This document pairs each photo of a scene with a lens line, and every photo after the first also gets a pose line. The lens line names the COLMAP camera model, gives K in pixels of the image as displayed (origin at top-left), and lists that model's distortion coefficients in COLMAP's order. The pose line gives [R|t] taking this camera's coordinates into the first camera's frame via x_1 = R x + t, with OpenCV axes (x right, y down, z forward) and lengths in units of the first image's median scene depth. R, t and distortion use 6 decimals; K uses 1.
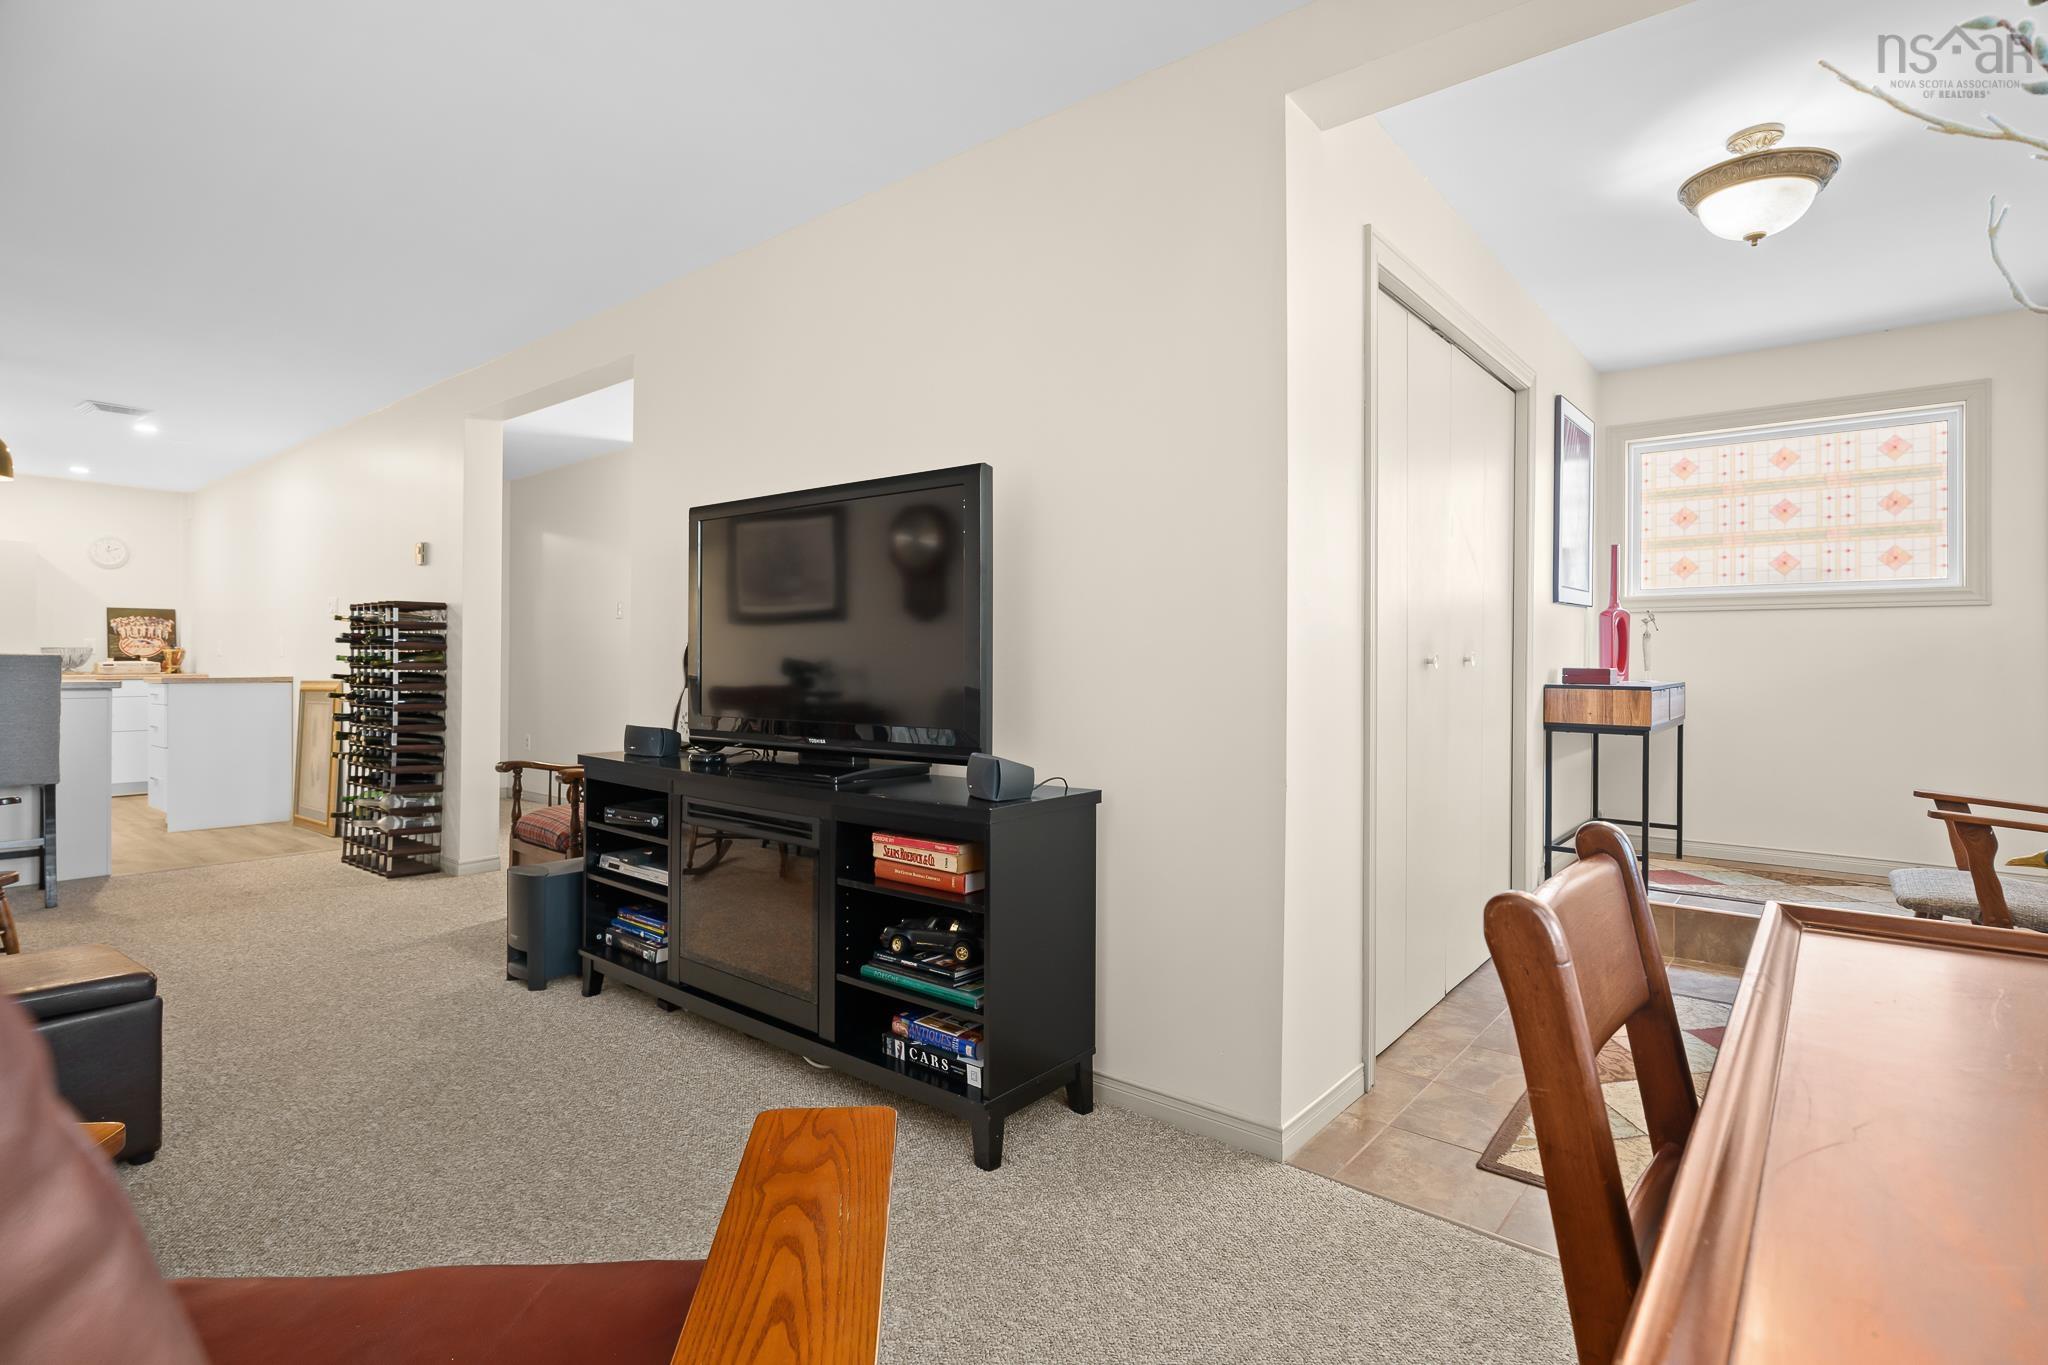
lens RADIAL K [[1006.7, 0, 1018.2], [0, 1006.7, 661.4], [0, 0, 1]] dist [-0.001147, 0.000369]
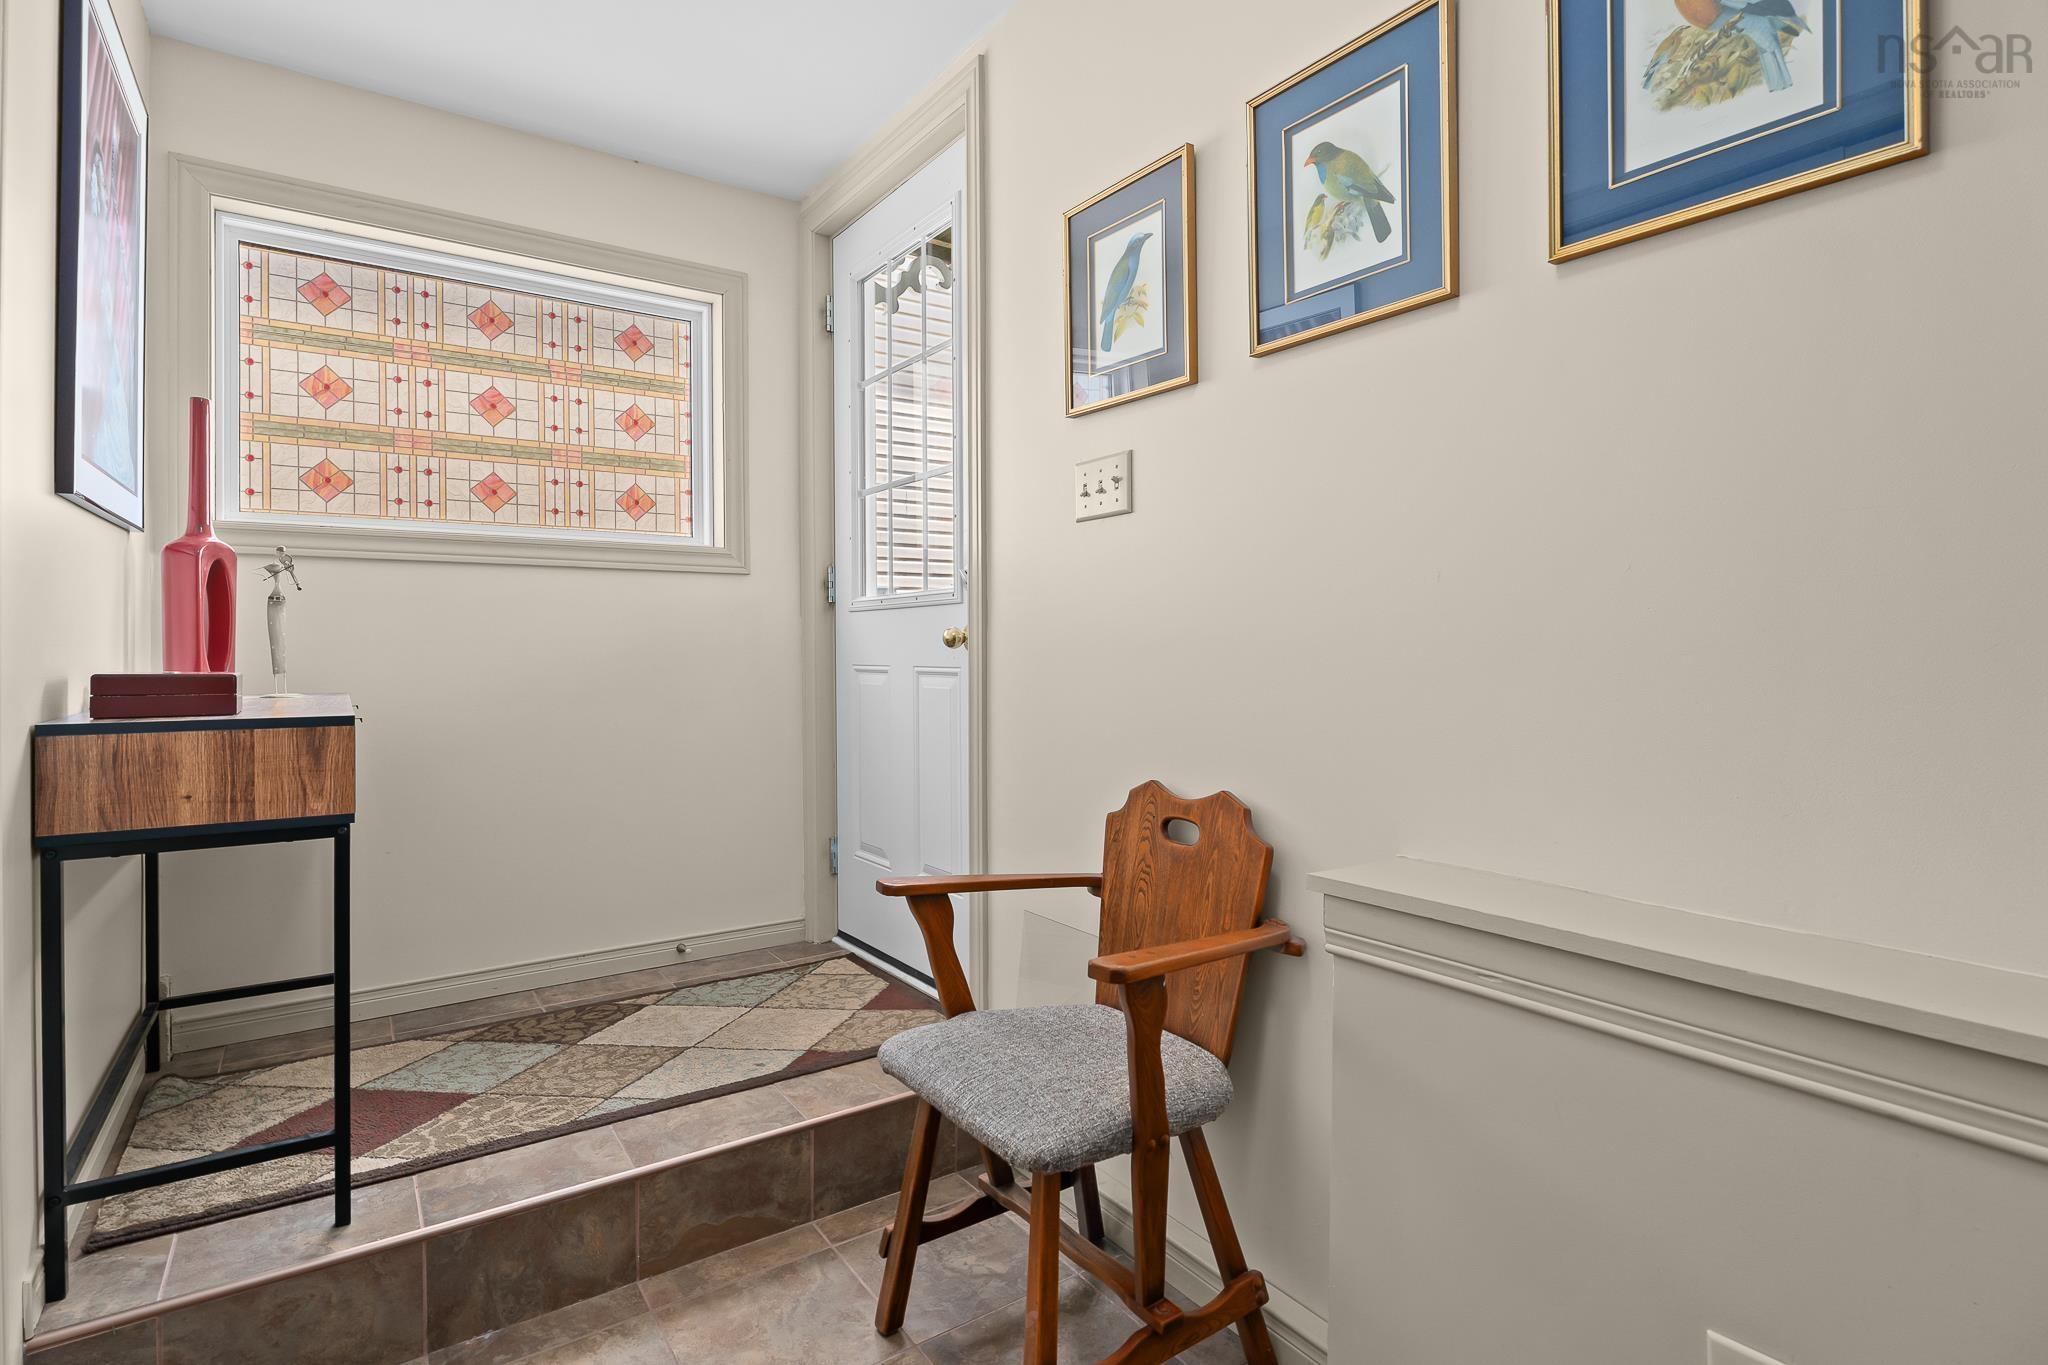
lens RADIAL K [[1006.7, 0, 1018.2], [0, 1006.7, 661.4], [0, 0, 1]] dist [-0.001147, 0.000369]
pose [[0.274643, -0.016186, 0.961410, 0.255616], [0.004078, 0.999869, 0.015668, -0.002427], [-0.961538, -0.000382, 0.274673, 0.519919]]
